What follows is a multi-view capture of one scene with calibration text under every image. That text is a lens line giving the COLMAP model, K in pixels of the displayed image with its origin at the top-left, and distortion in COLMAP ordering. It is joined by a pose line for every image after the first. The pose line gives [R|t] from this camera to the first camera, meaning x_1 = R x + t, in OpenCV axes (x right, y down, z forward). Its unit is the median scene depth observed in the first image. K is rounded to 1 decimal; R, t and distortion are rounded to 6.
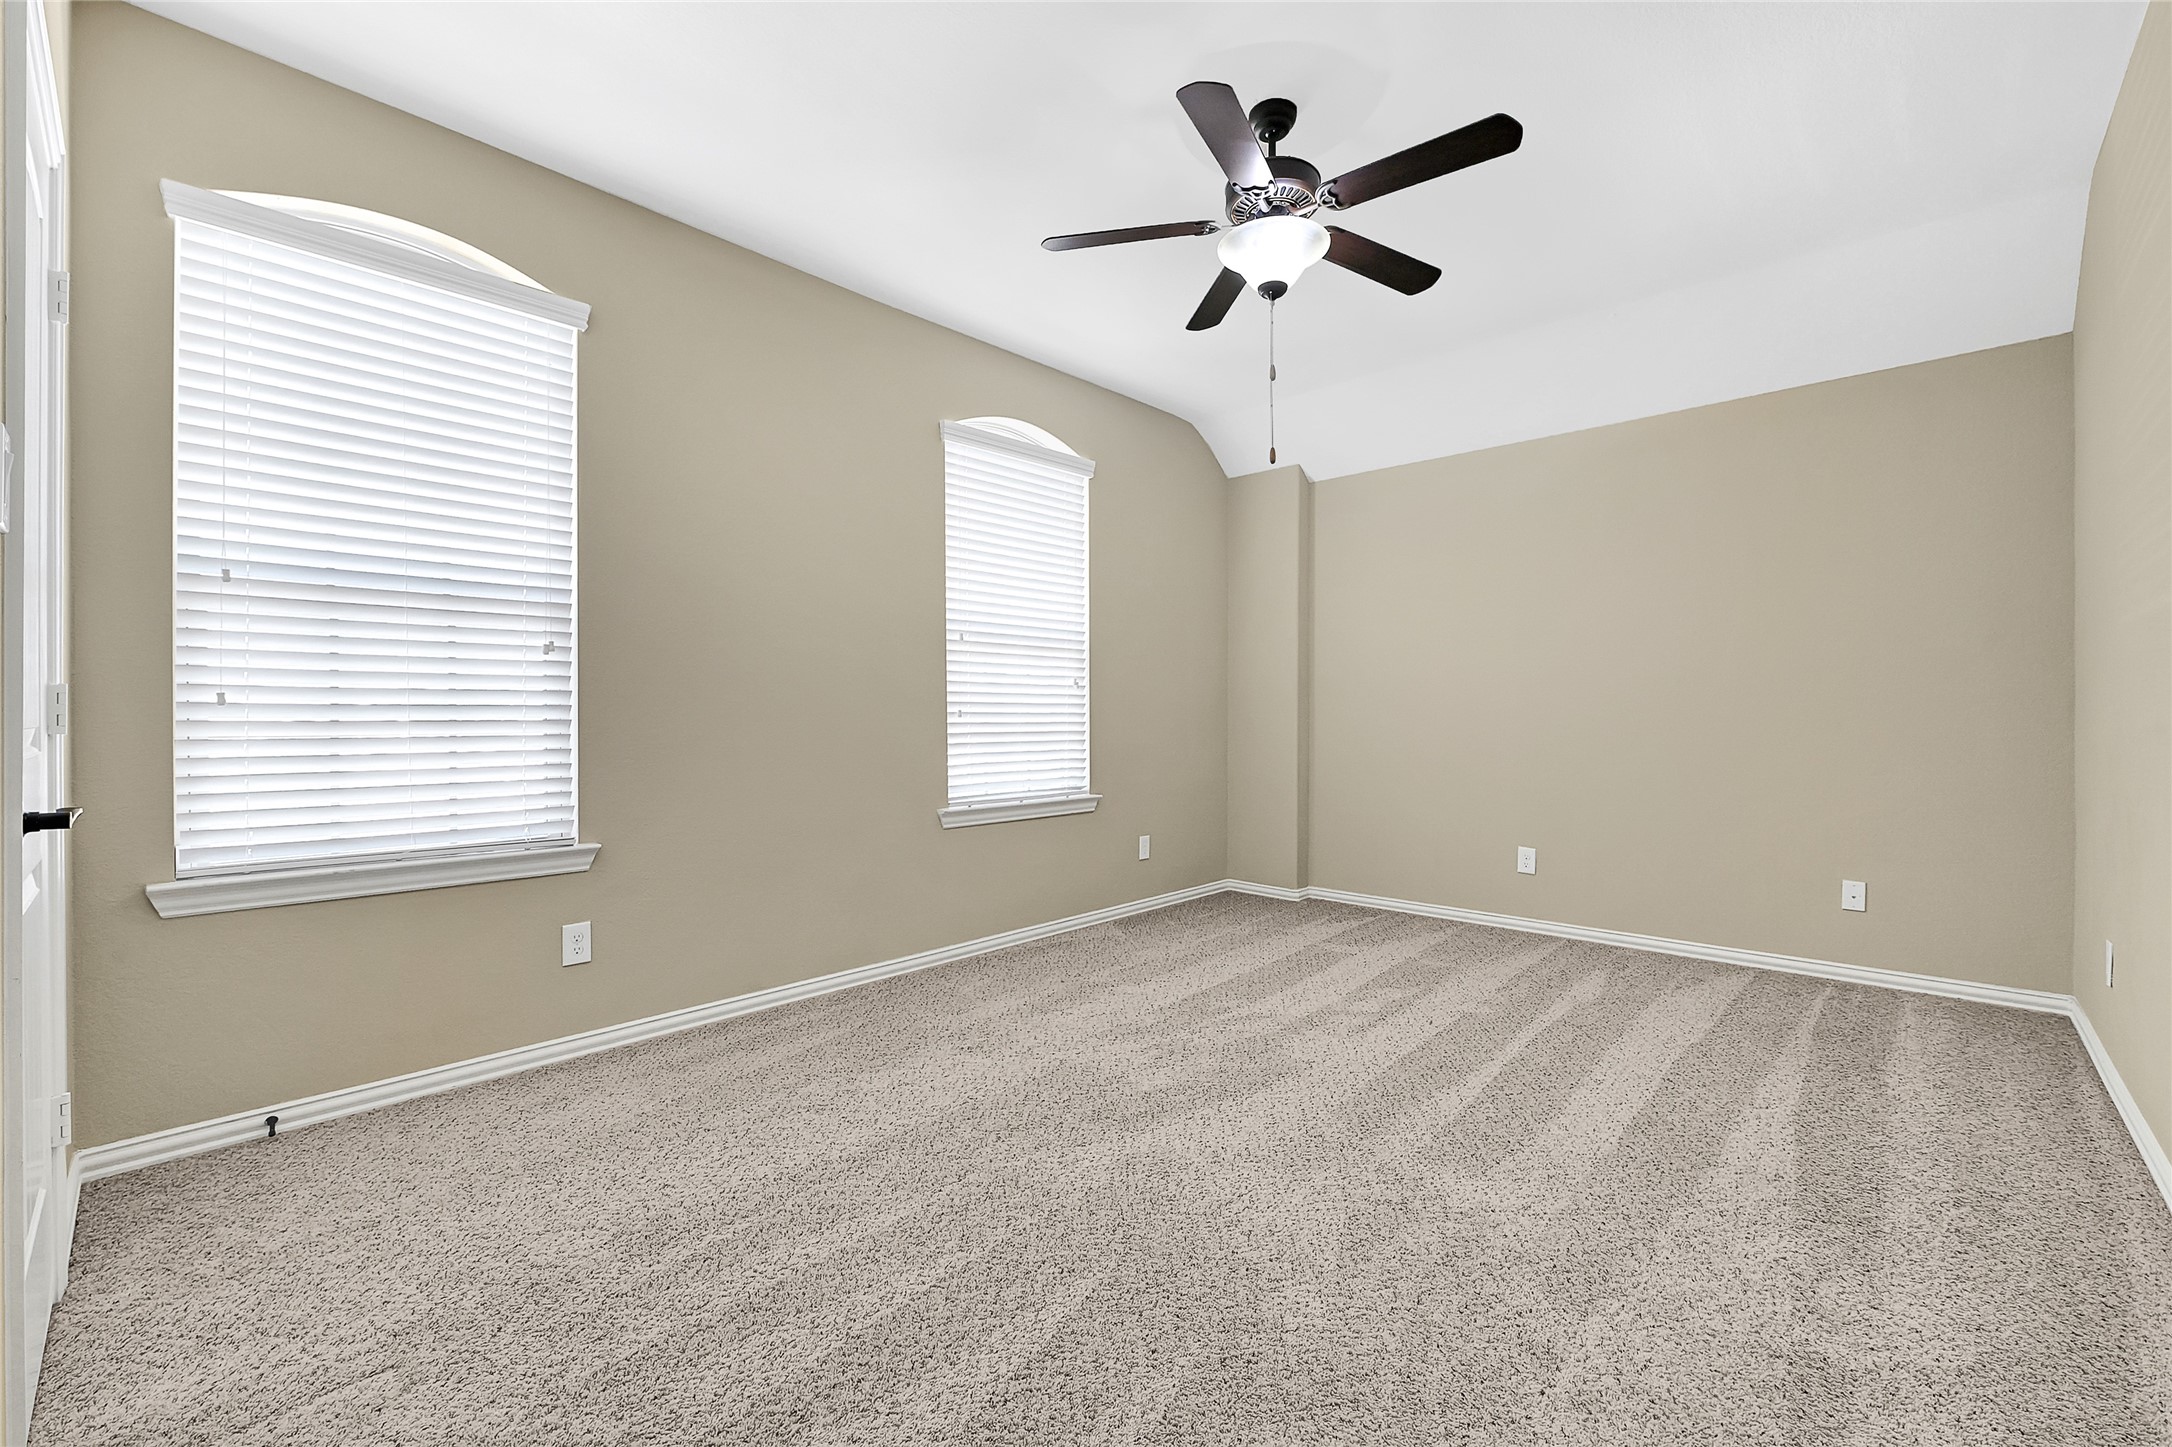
lens RADIAL K [[888.5, 0, 1073.8], [0, 888.5, 720.3], [0, 0, 1]] dist [-0.006599, -0.000075]
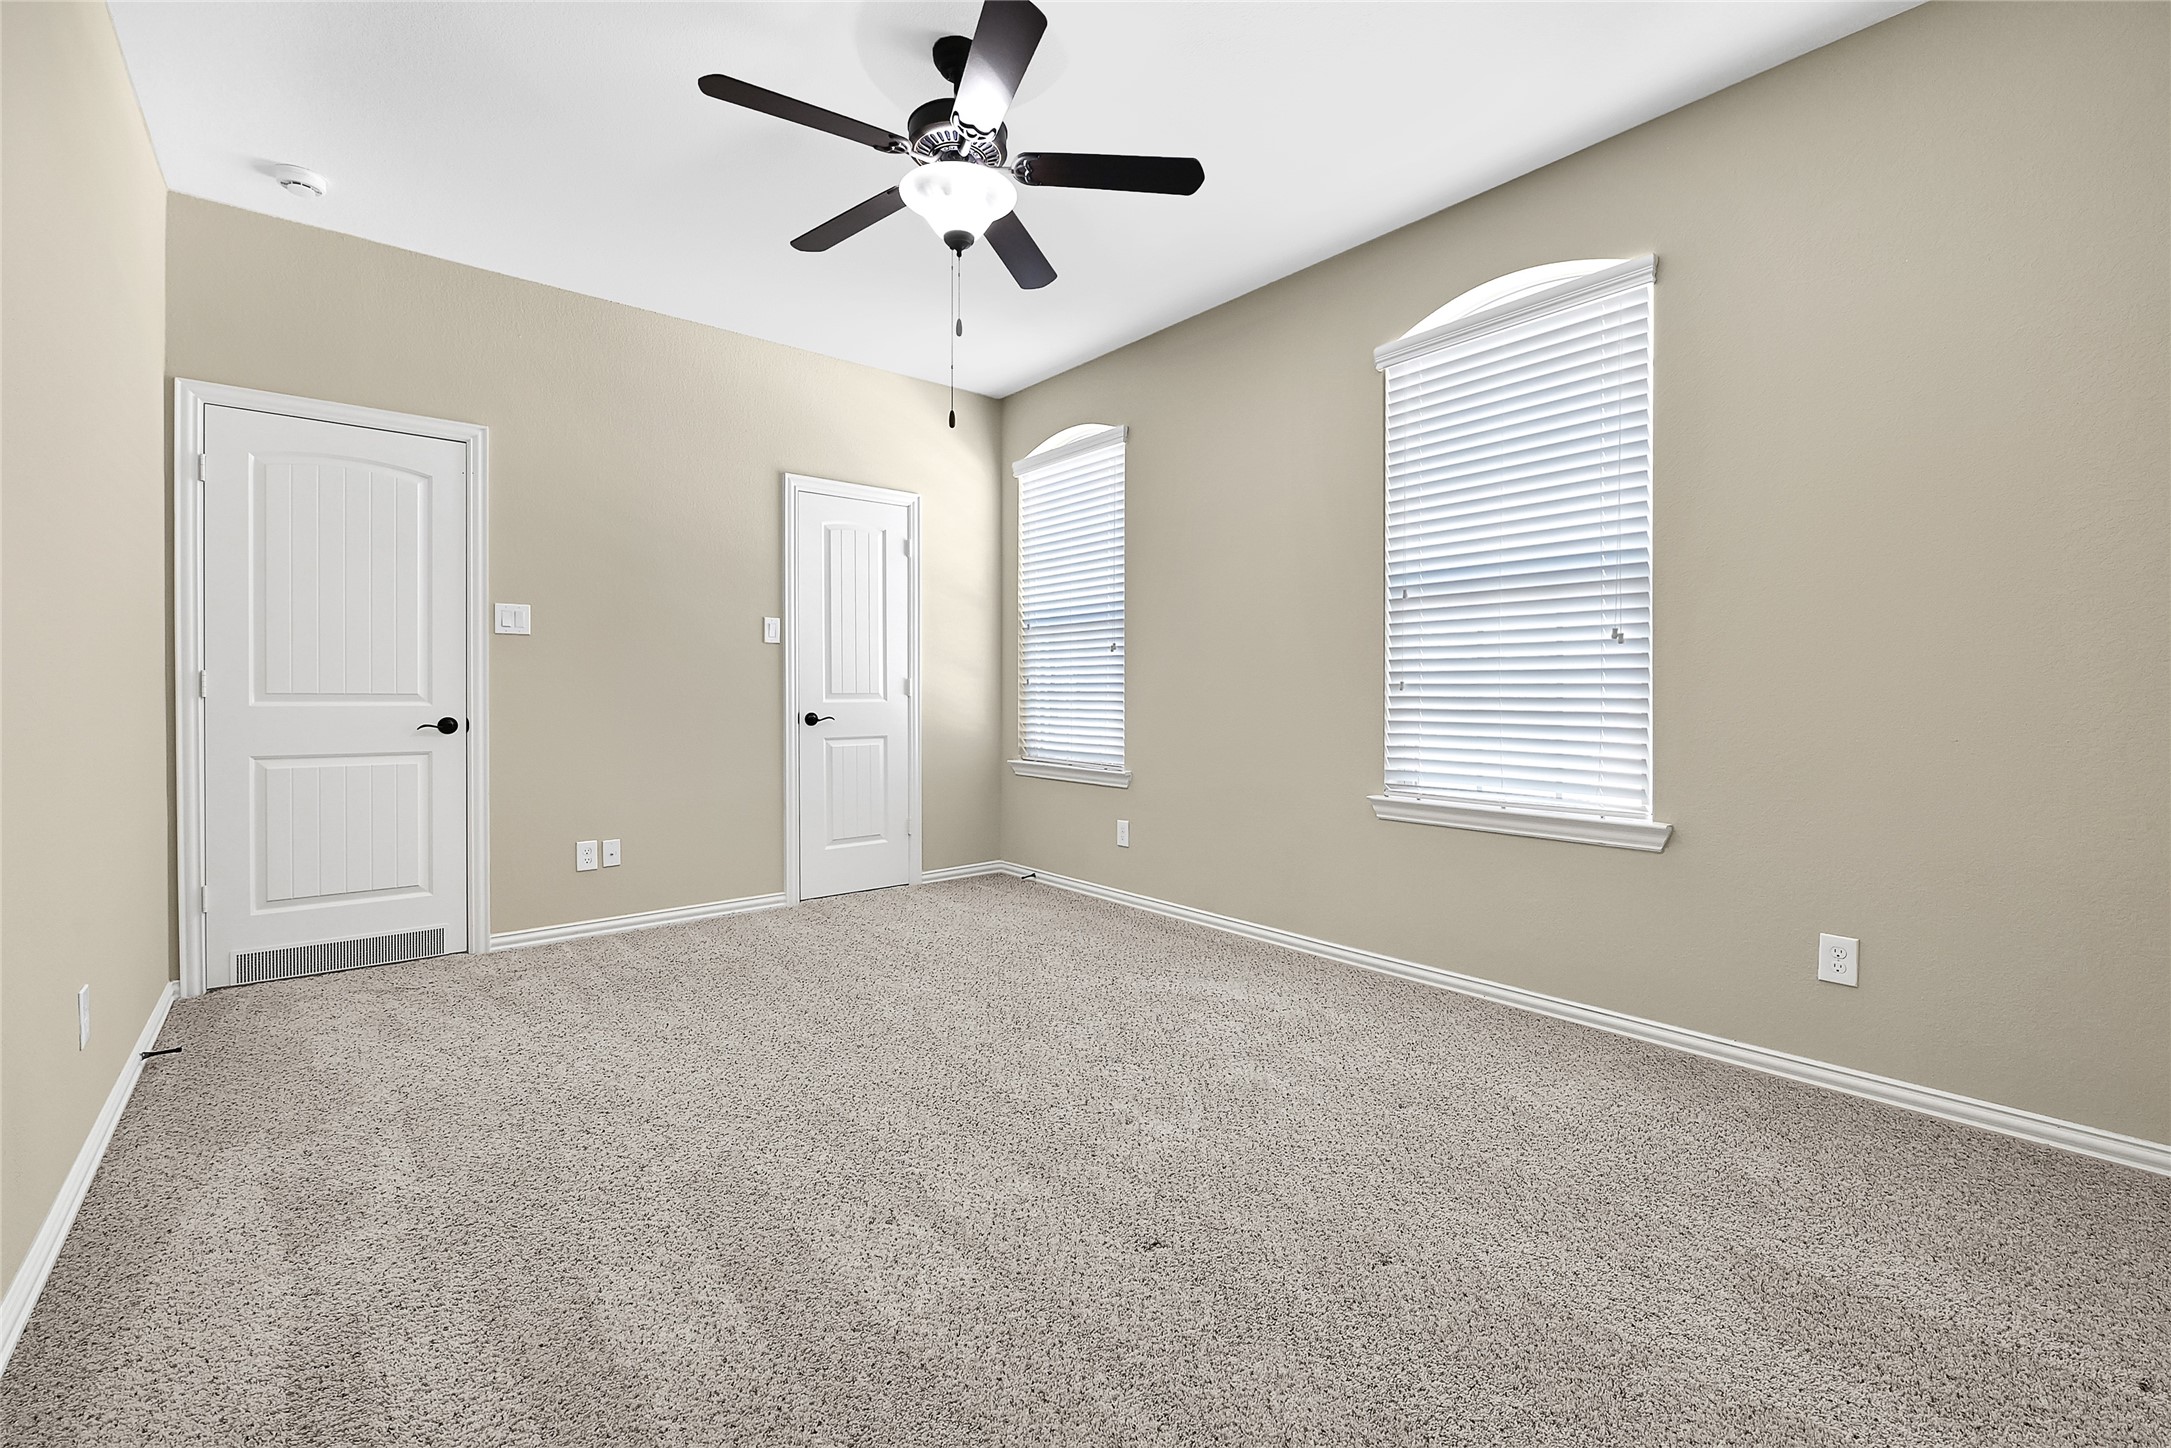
lens RADIAL K [[888.1, 0, 1073.3], [0, 888.1, 720.8], [0, 0, 1]] dist [-0.006599, -0.000075]
pose [[-0.107407, 0.034587, -0.993613, 0.746910], [-0.003933, 0.999372, 0.035213, -0.003139], [0.994207, 0.007690, -0.107203, 0.790312]]
